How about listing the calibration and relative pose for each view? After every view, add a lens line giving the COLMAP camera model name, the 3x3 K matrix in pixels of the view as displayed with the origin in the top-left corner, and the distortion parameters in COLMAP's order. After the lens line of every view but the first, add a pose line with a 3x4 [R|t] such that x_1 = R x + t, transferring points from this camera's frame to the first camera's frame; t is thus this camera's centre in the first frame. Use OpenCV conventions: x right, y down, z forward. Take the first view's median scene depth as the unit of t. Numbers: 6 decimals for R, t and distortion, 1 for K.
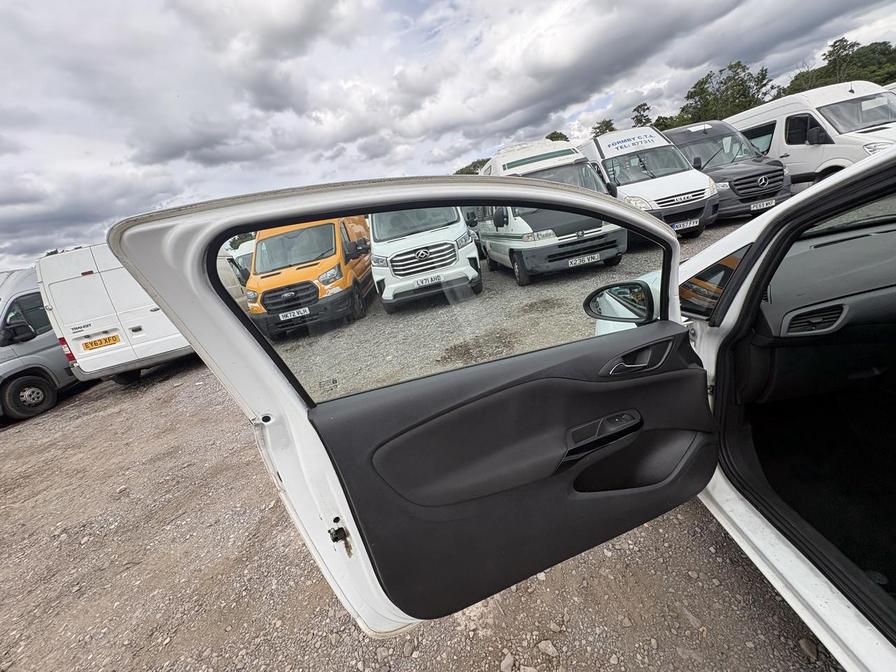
lens RADIAL K [[357.7, 0, 443.4], [0, 357.7, 336.9], [0, 0, 1]] dist [-0.000287, 0.000258]
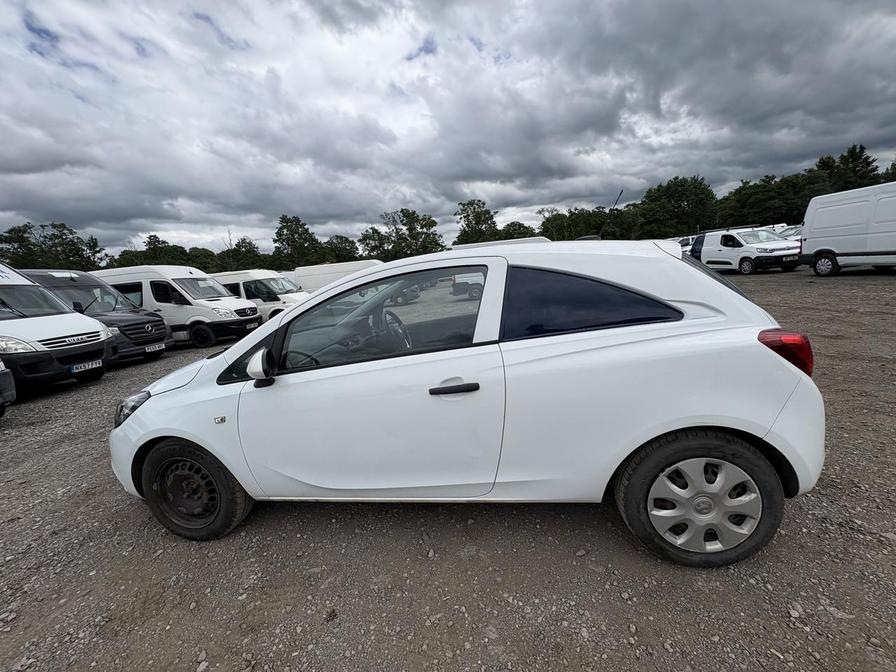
lens RADIAL K [[357.7, 0, 452.2], [0, 357.7, 336.2], [0, 0, 1]] dist [-0.000287, 0.000258]
pose [[0.130355, 0.033732, 0.990893, -0.126614], [0.365807, 0.927273, -0.079689, 0.037636], [-0.921517, 0.372864, 0.108535, -0.006878]]
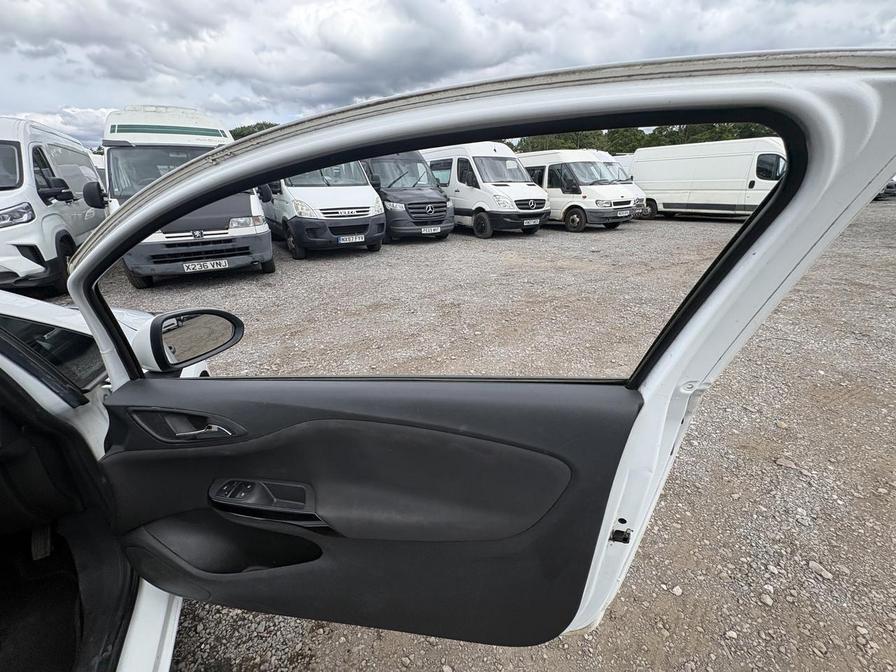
lens RADIAL K [[357.7, 0, 445.7], [0, 357.7, 336.3], [0, 0, 1]] dist [-0.000287, 0.000258]
pose [[0.855557, -0.003191, 0.517698, 0.382328], [-0.014418, 0.999446, 0.029988, -0.070161], [-0.517507, -0.033120, 0.855037, -0.024072]]
